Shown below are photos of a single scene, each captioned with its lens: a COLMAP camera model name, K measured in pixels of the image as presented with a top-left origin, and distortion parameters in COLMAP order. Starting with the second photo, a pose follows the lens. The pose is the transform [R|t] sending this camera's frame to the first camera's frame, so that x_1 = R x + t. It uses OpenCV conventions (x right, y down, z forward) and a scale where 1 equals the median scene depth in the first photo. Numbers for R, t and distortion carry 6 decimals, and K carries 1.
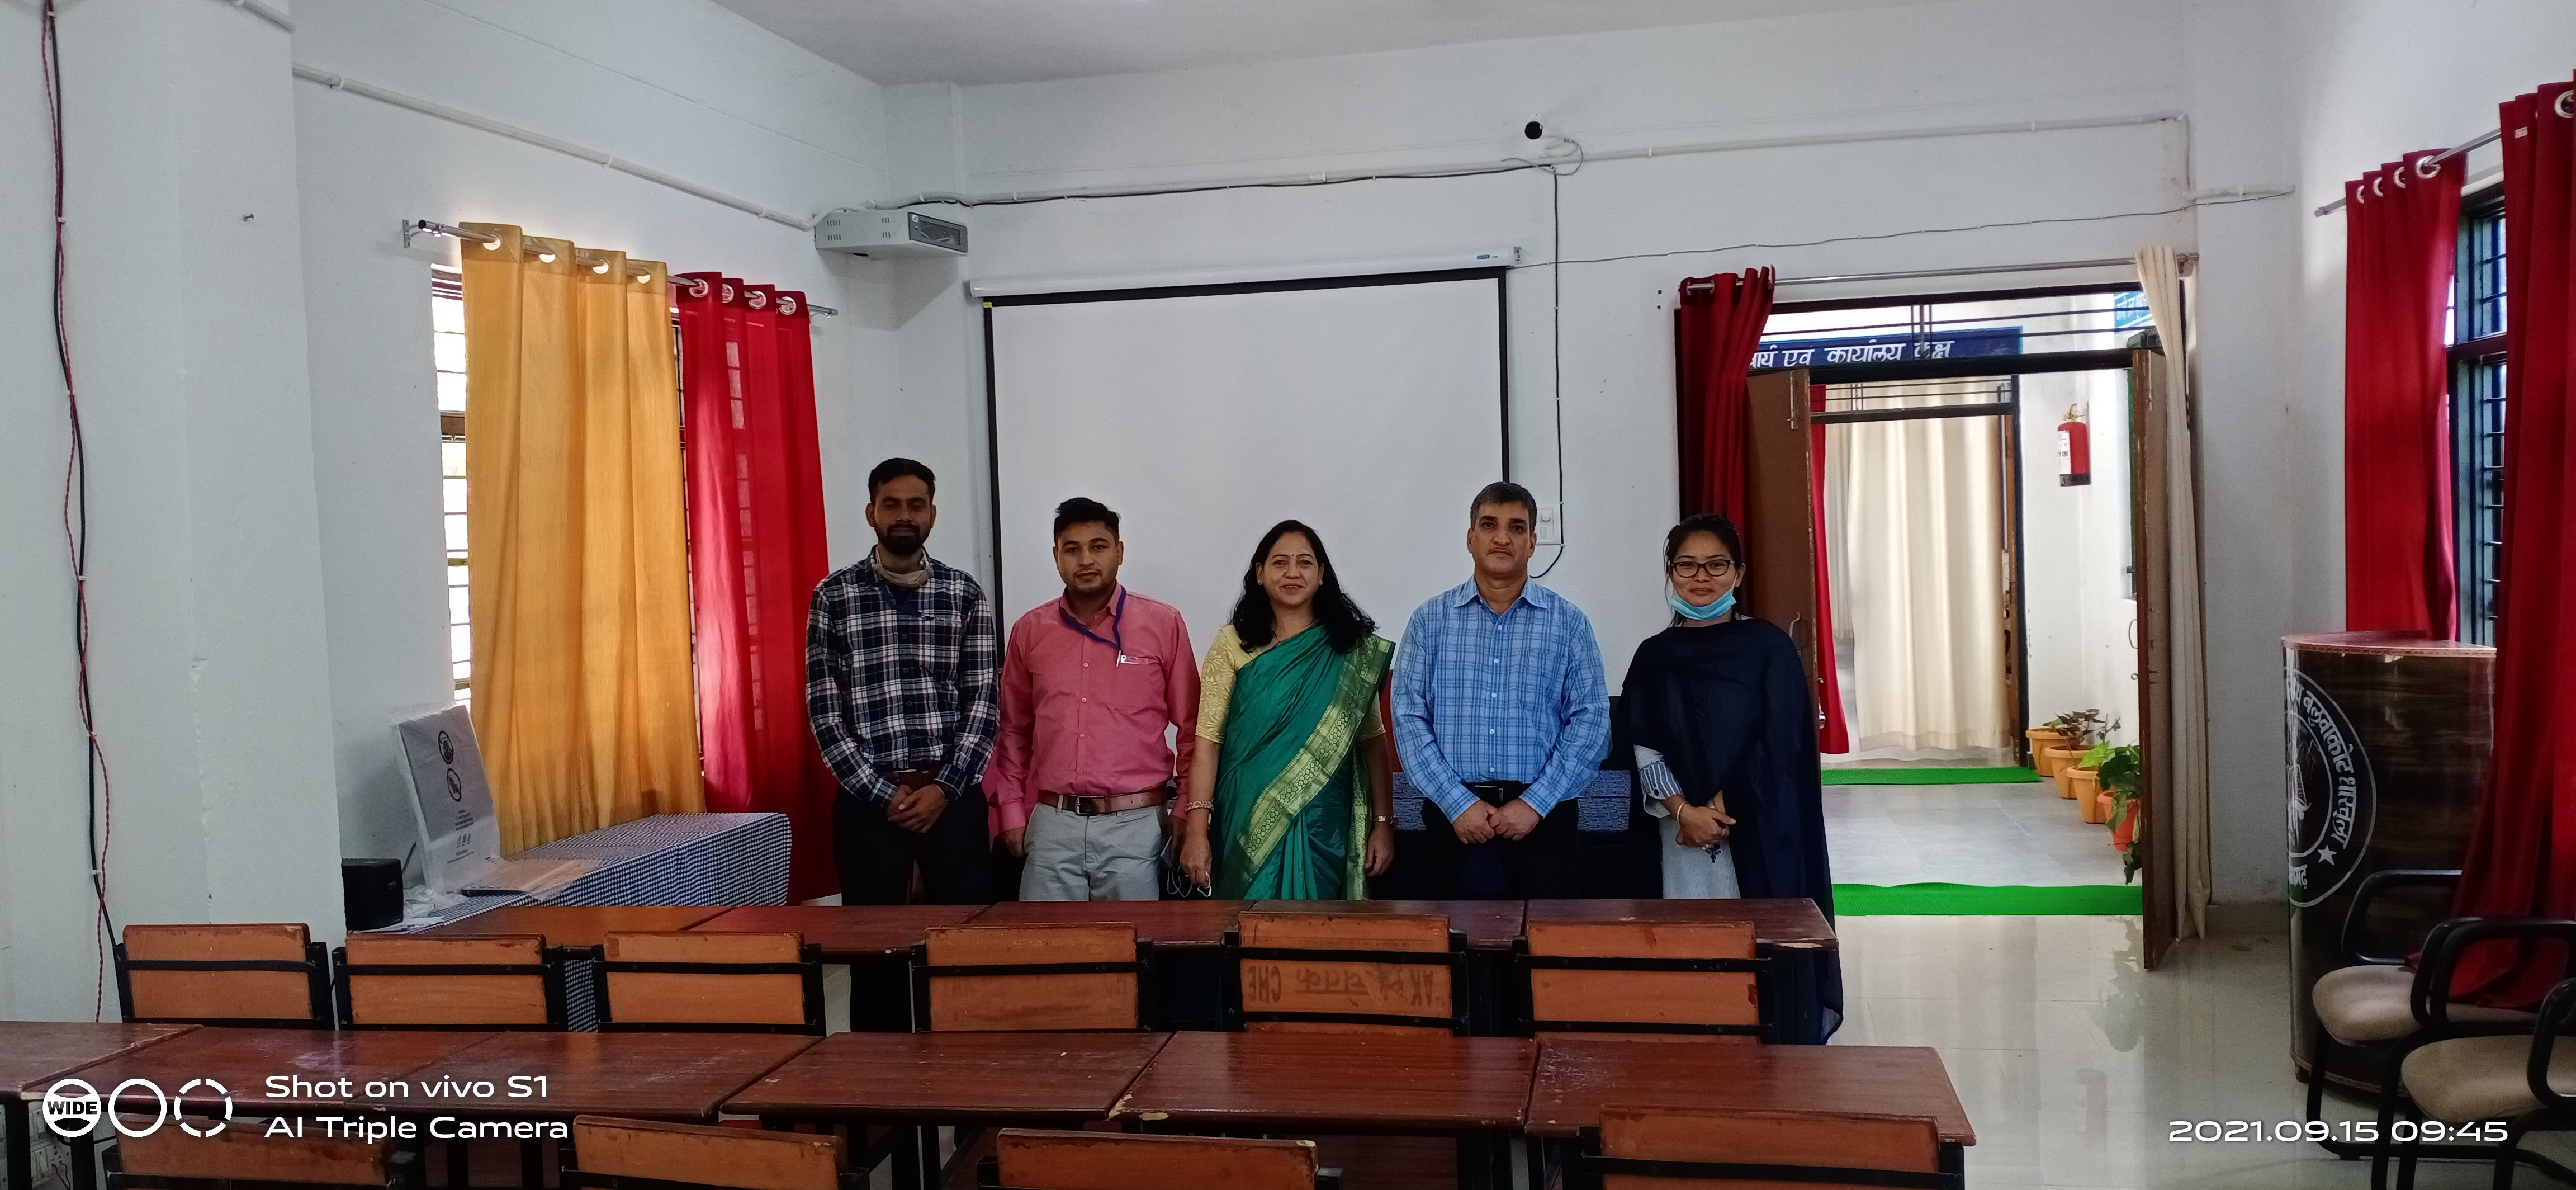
lens RADIAL K [[1990.5, 0, 1272.0], [0, 1990.5, 601.2], [0, 0, 1]] dist [0.060746, -0.140662]
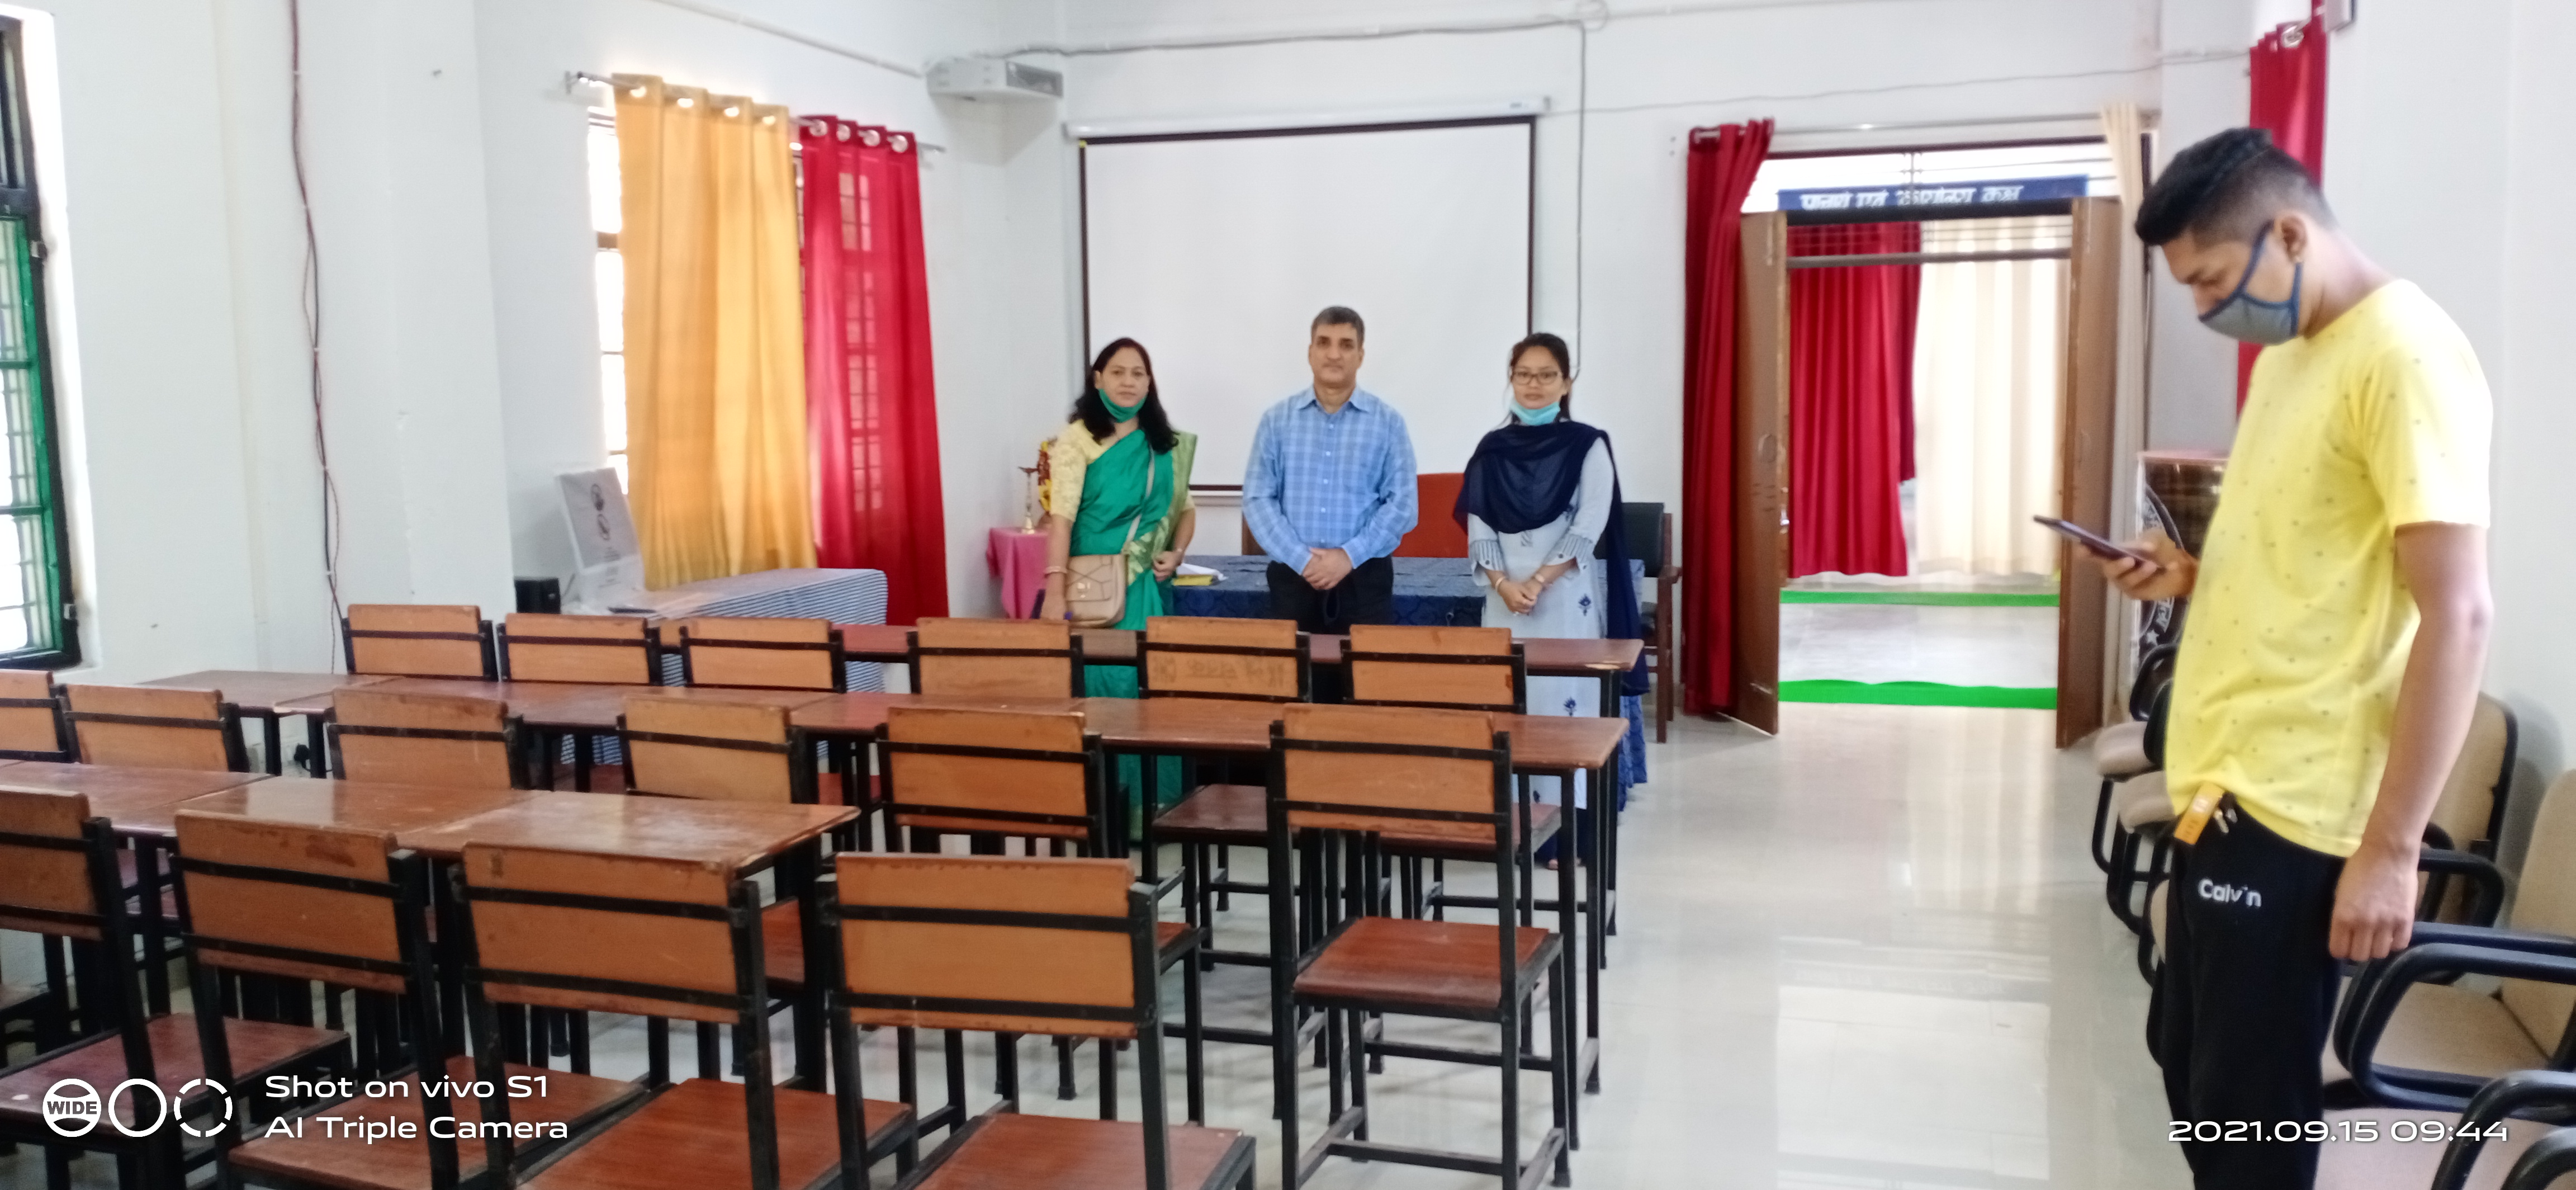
lens RADIAL K [[1962.1, 0, 1275.2], [0, 1962.1, 591.5], [0, 0, 1]] dist [0.070121, -0.142367]
pose [[0.995276, 0.032566, -0.091458, 0.111235], [-0.025338, 0.996543, 0.079116, 0.019556], [0.093718, -0.076425, 0.992661, -0.174871]]
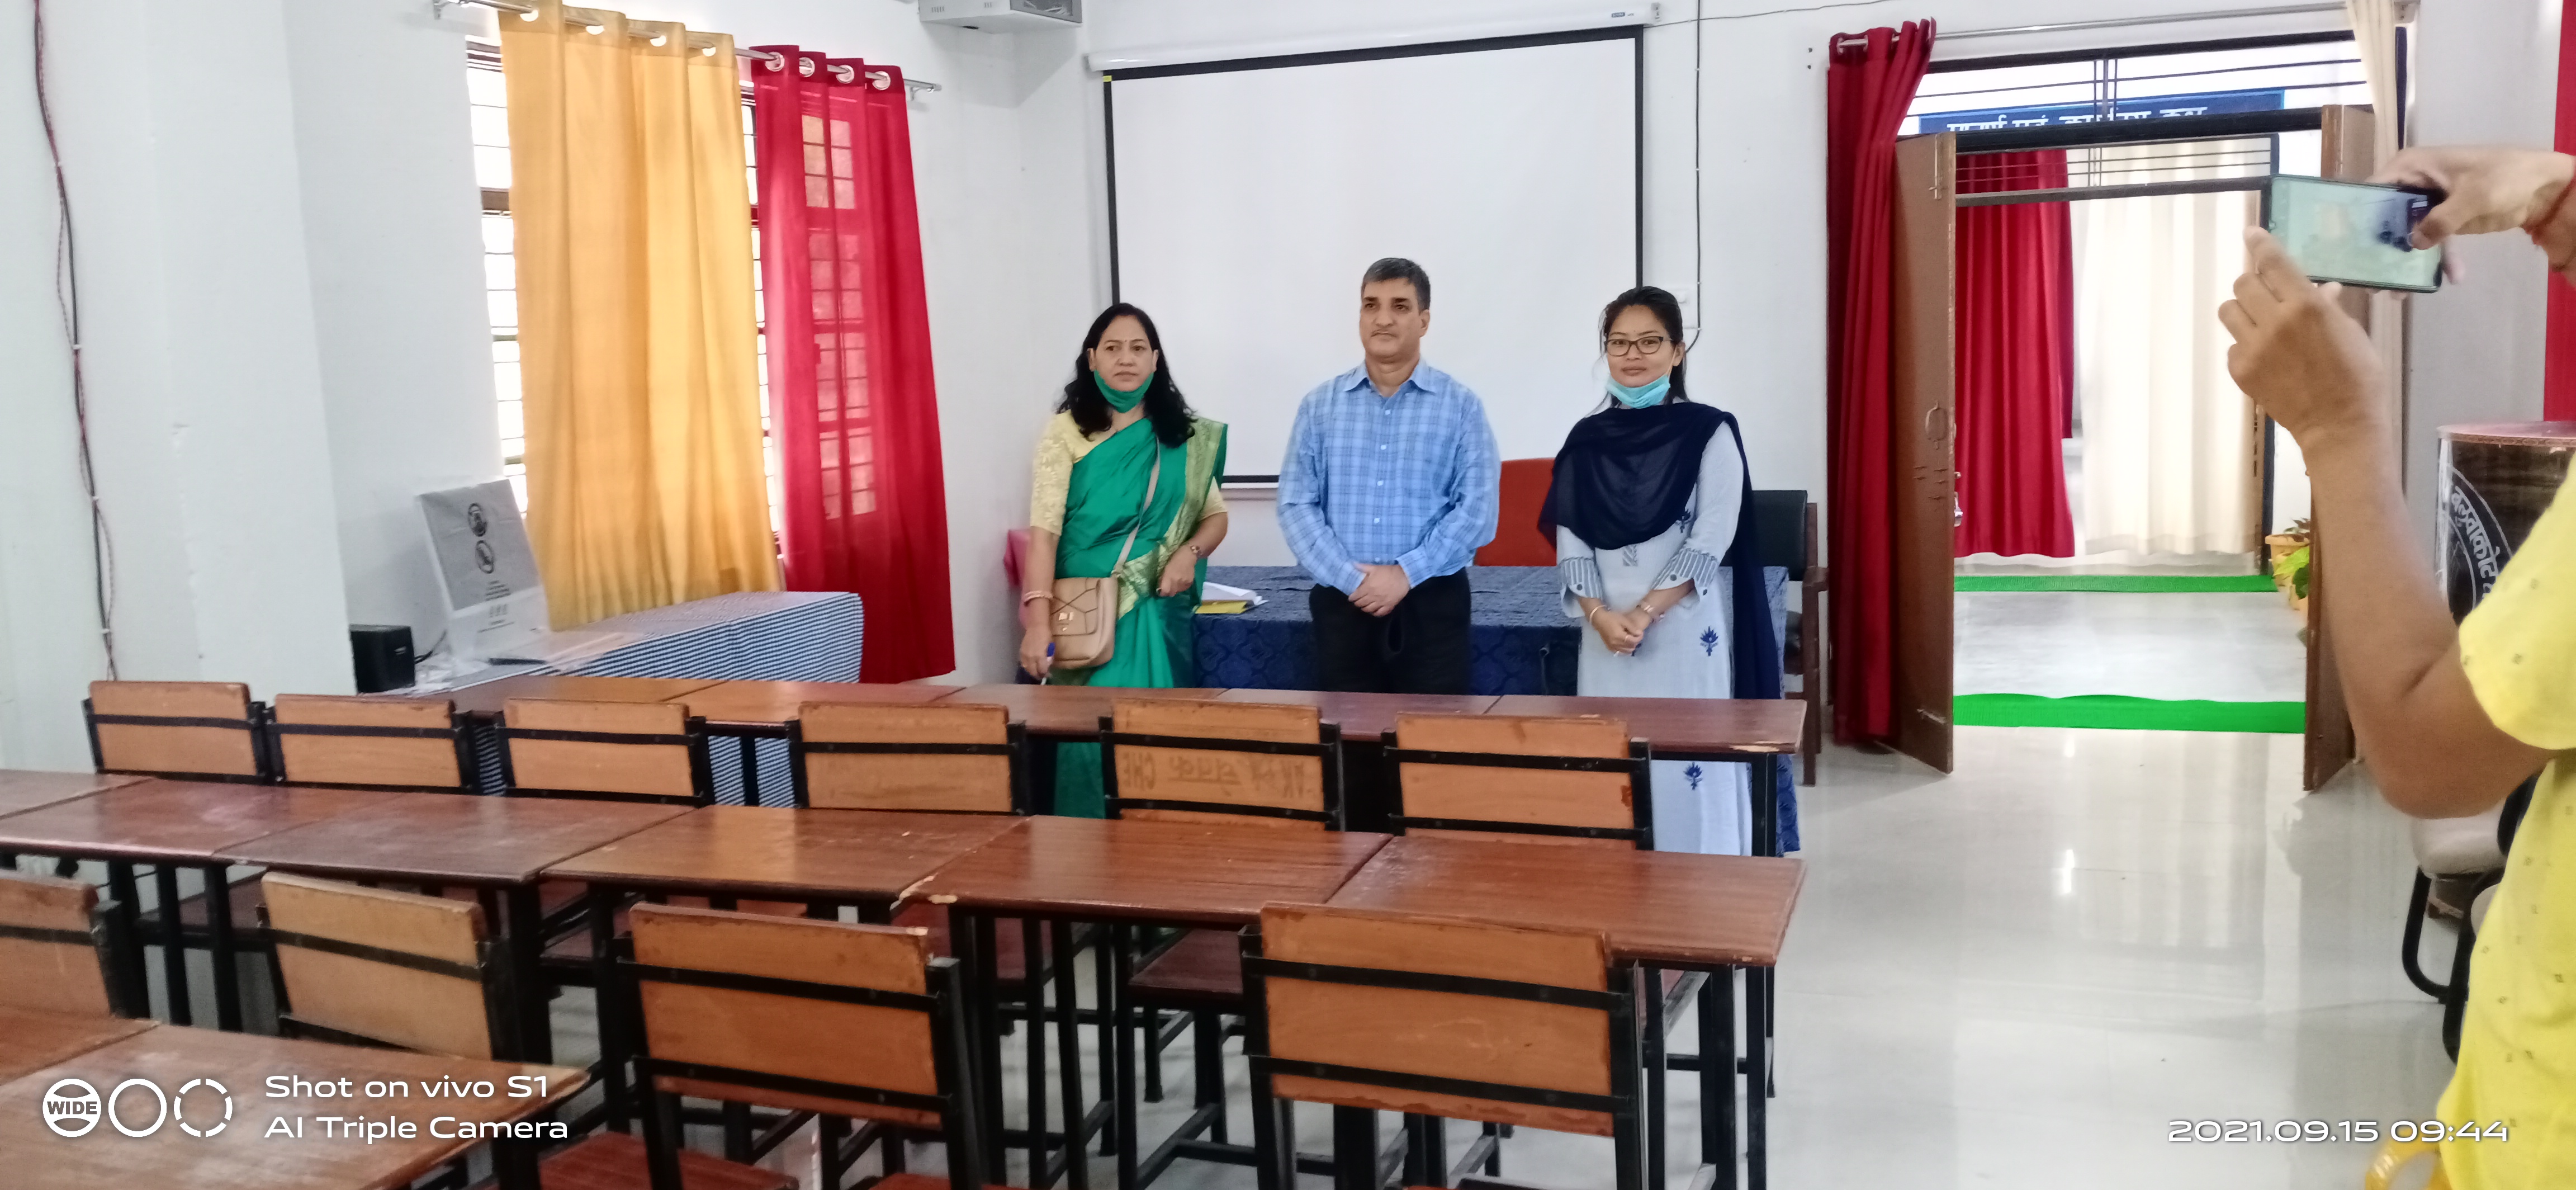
lens RADIAL K [[1990.5, 0, 1272.0], [0, 1990.5, 601.2], [0, 0, 1]] dist [0.060746, -0.140662]
pose [[0.989775, 0.019709, -0.141268, 0.113507], [-0.005450, 0.994910, 0.100619, 0.008269], [0.142532, -0.098820, 0.984845, 0.043060]]
